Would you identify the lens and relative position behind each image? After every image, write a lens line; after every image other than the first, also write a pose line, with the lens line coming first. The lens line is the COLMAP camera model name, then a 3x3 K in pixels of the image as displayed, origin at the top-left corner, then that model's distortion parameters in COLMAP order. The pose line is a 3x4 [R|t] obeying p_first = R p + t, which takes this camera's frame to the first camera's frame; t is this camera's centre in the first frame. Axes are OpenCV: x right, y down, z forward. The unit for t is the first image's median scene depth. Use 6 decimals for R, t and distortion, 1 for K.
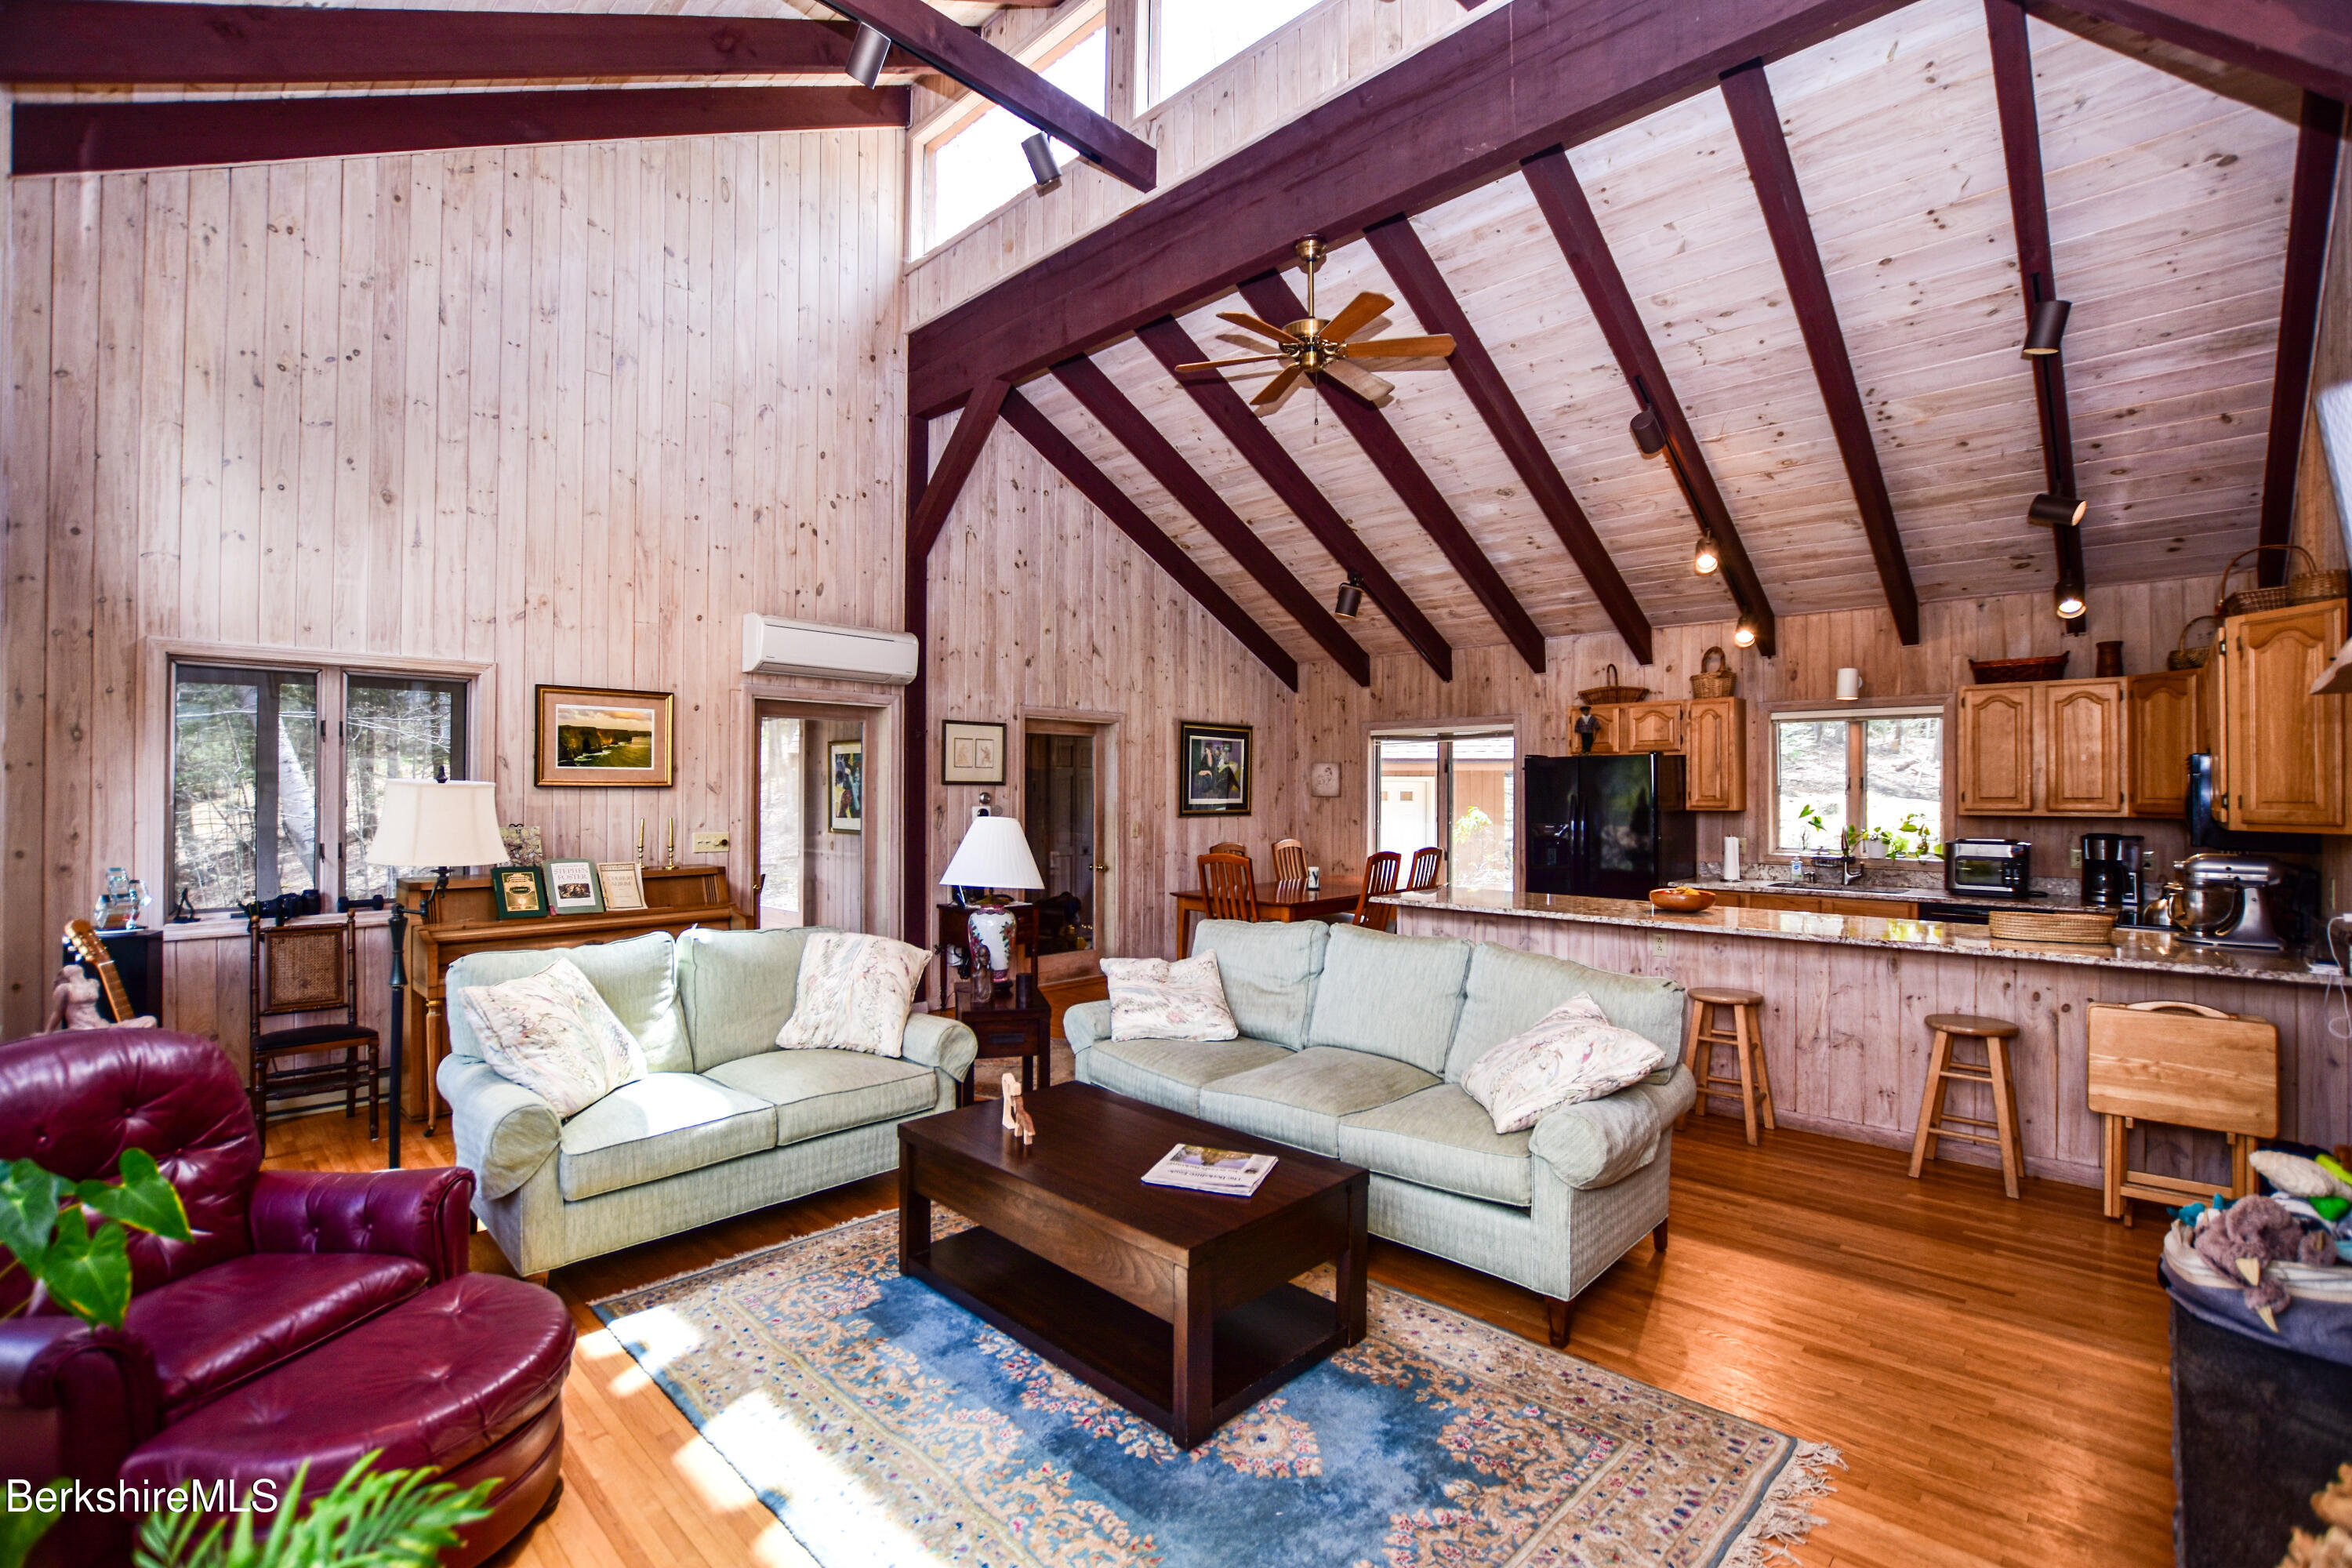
lens RADIAL K [[1037.9, 0, 1172.3], [0, 1037.9, 787.3], [0, 0, 1]] dist [-0.024098, 0.000948]
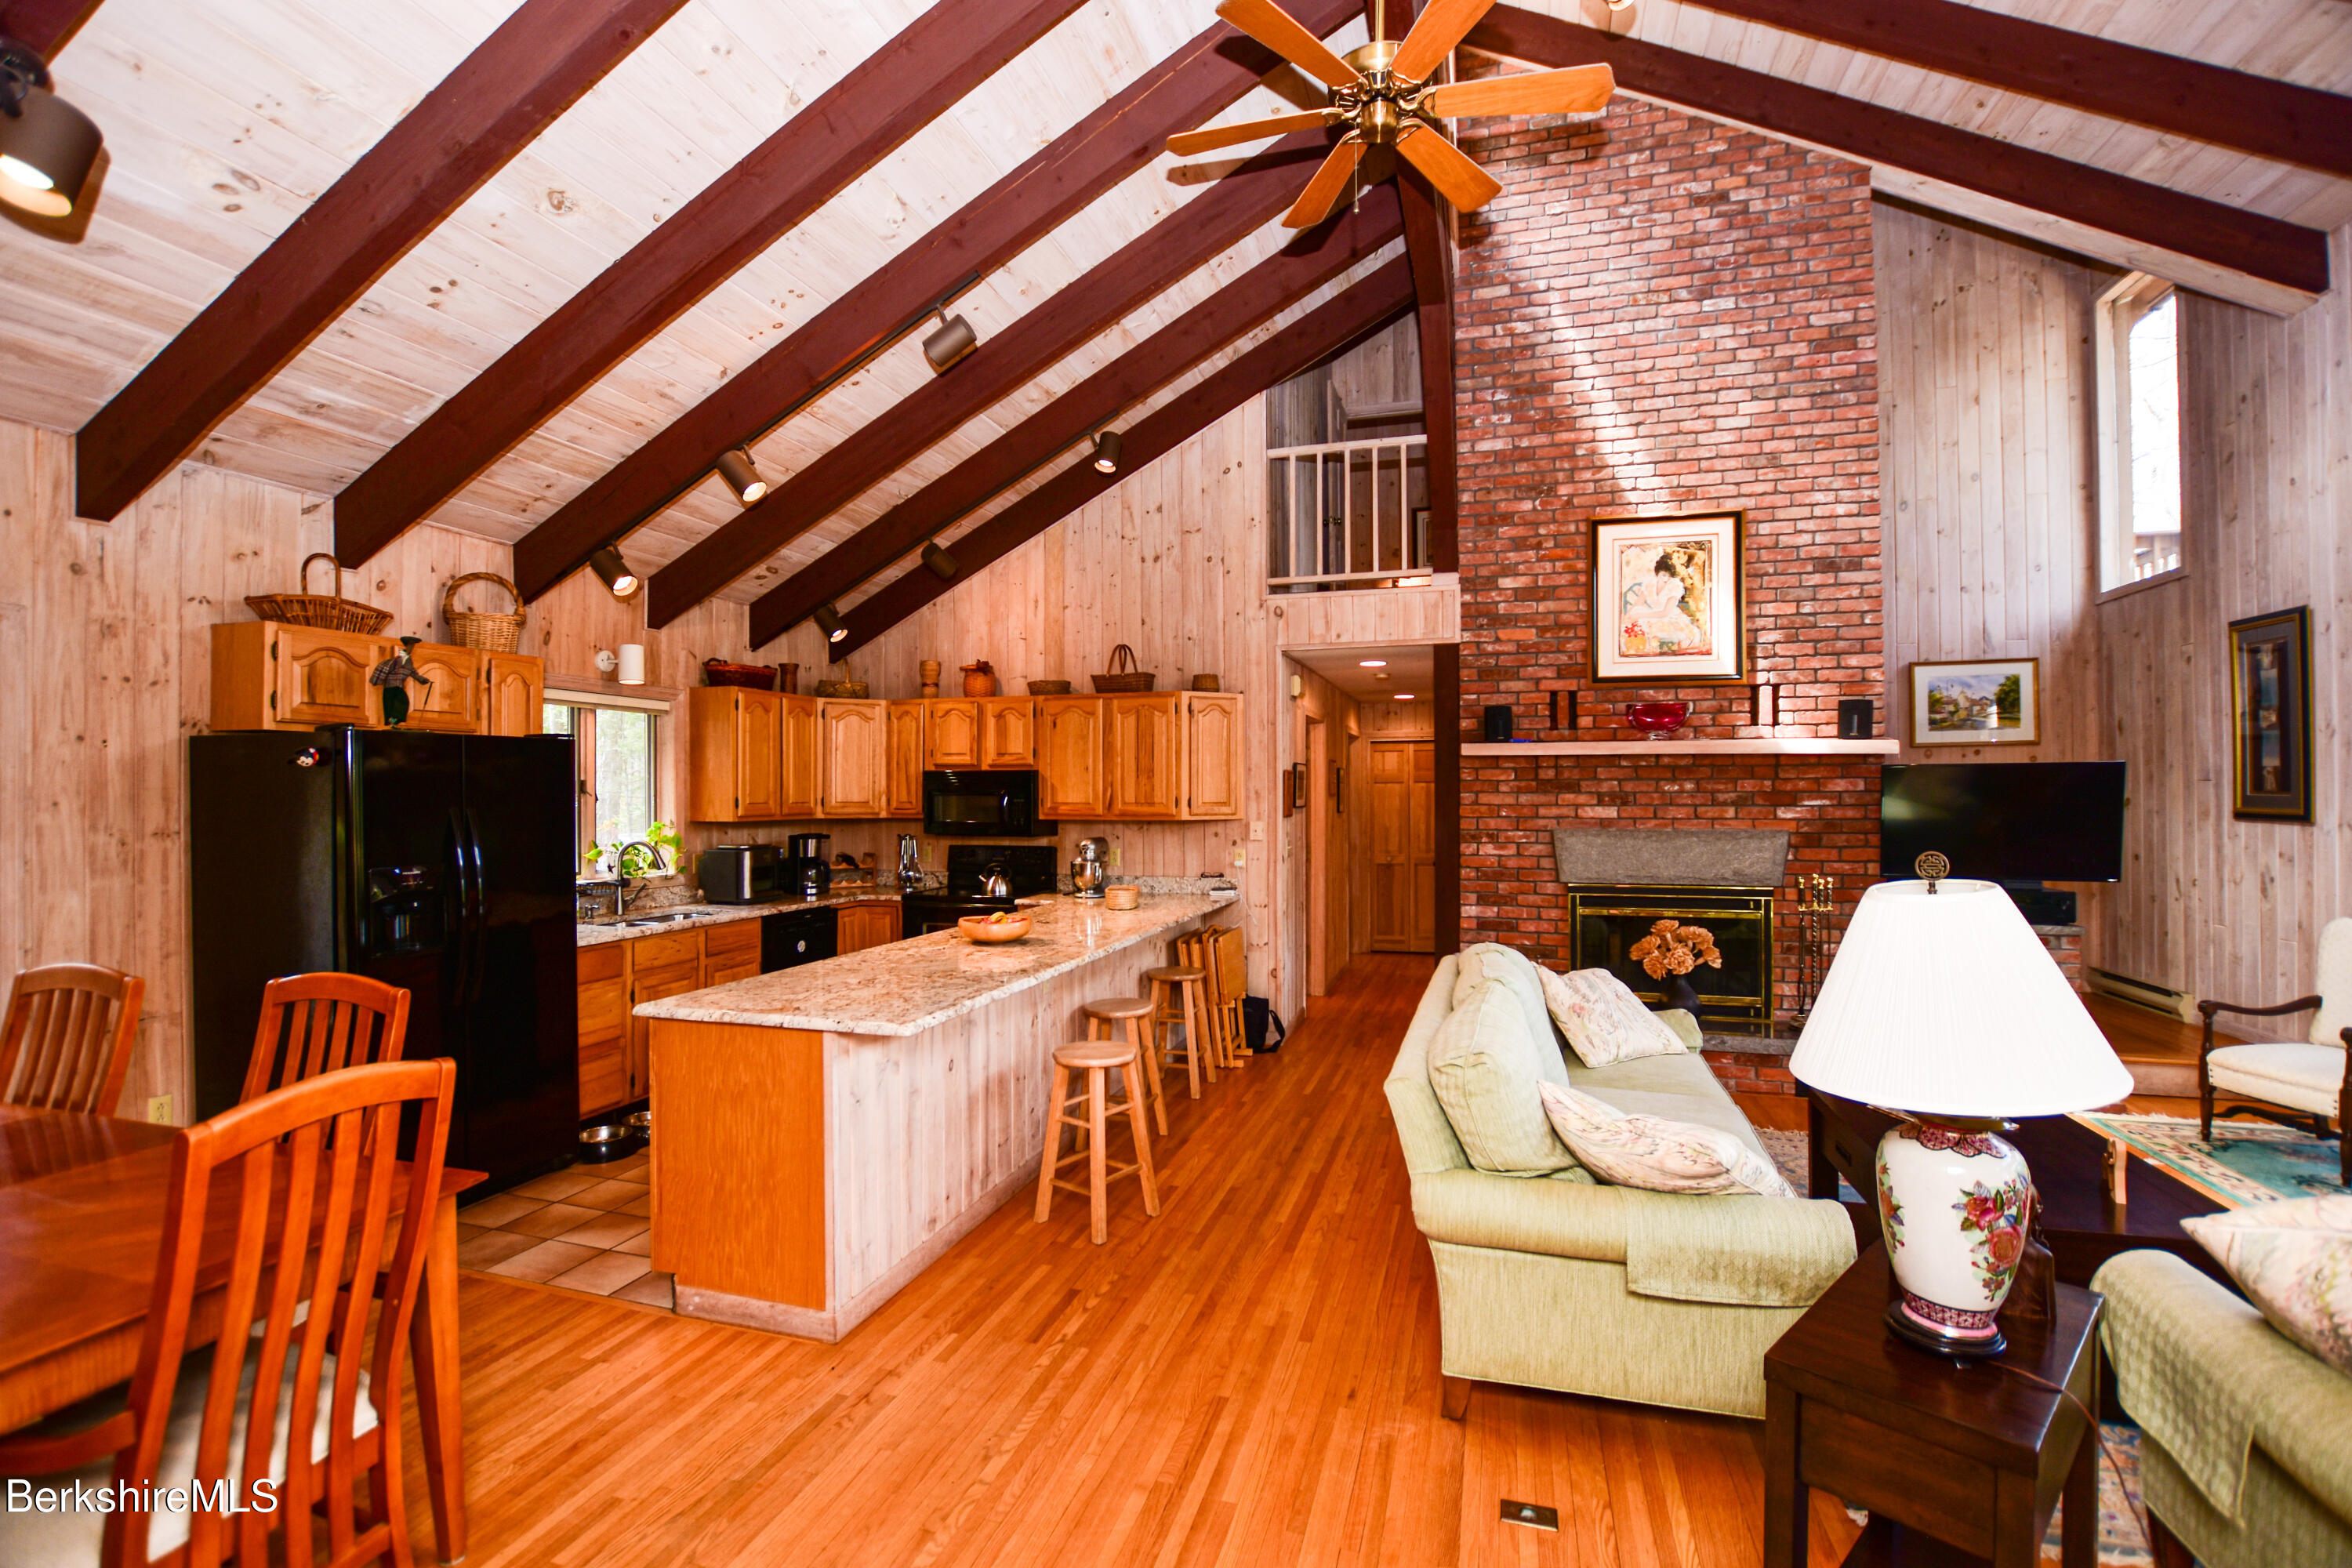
lens RADIAL K [[1037.9, 0, 1172.0], [0, 1037.9, 788.7], [0, 0, 1]] dist [-0.024098, 0.000948]
pose [[-0.449838, 0.002676, 0.893106, -0.244261], [-0.002717, 0.999987, -0.004365, -0.000778], [-0.893106, -0.004390, -0.449825, 0.942620]]
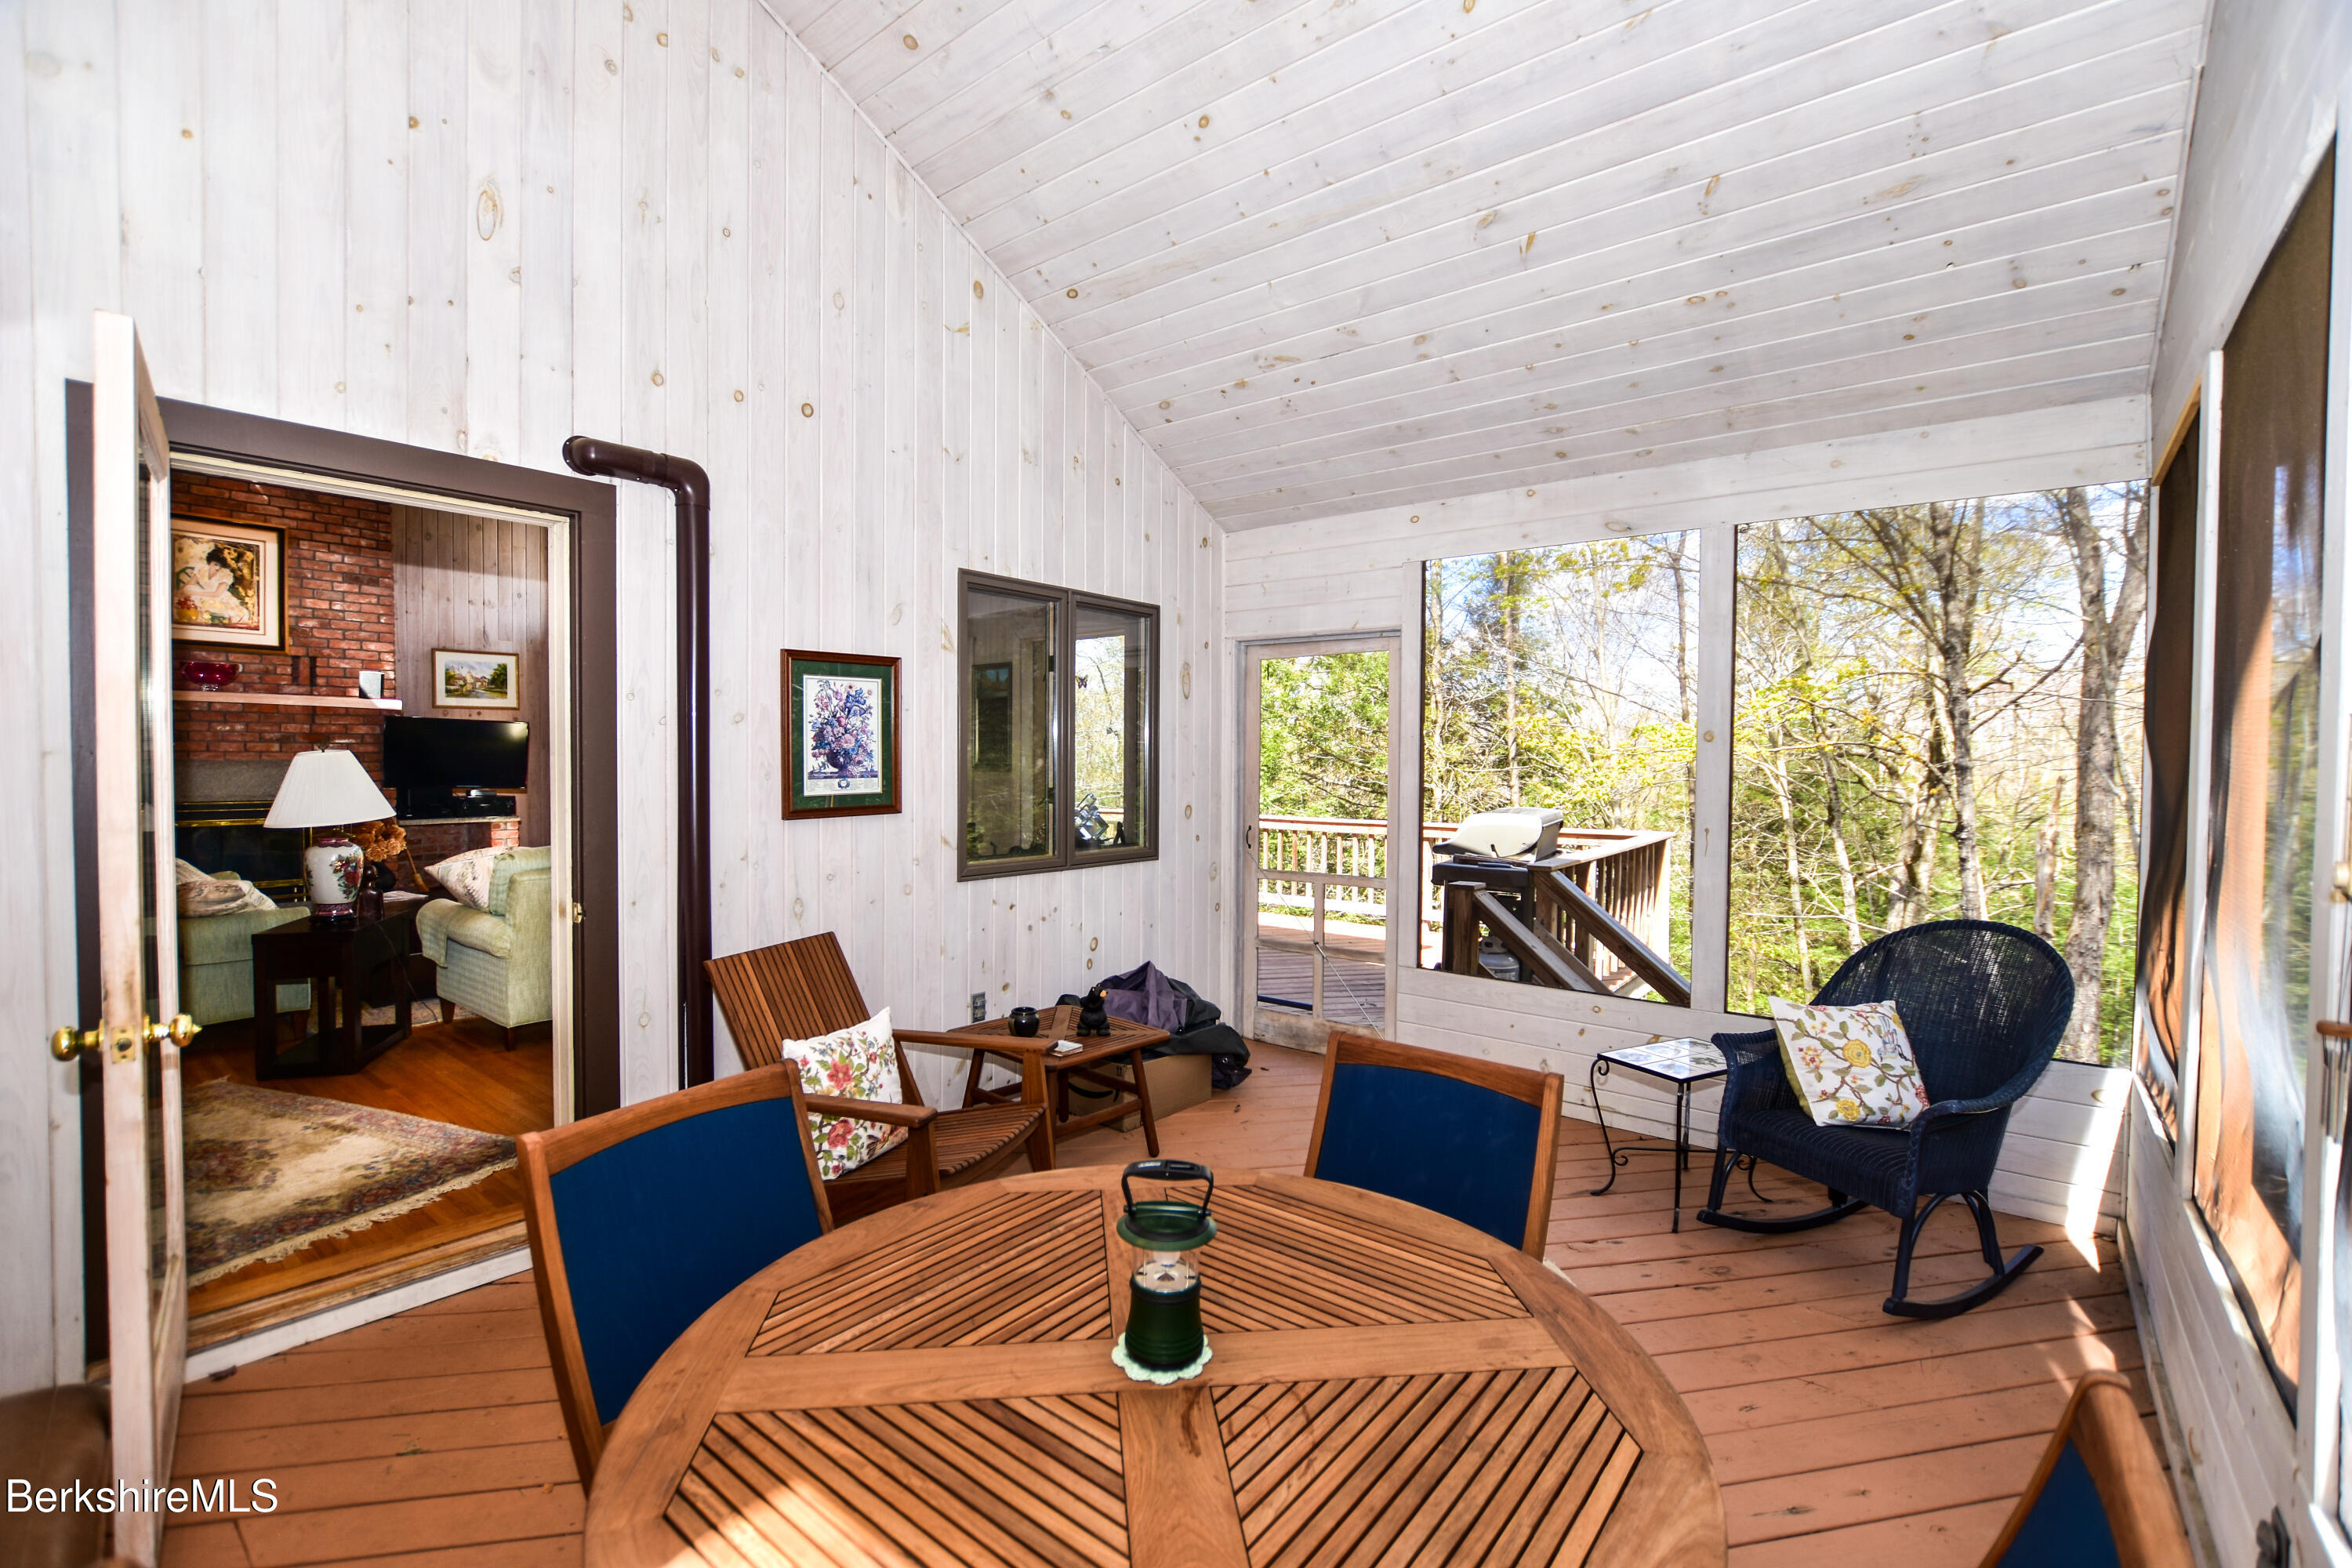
lens RADIAL K [[1037.9, 0, 1209.6], [0, 1037.9, 789.3], [0, 0, 1]] dist [-0.024098, 0.000948]
pose [[-0.994632, -0.006119, -0.103292, -0.611351], [-0.008335, 0.999744, 0.021040, 0.027280], [0.103137, 0.021788, -0.994429, 1.387976]]
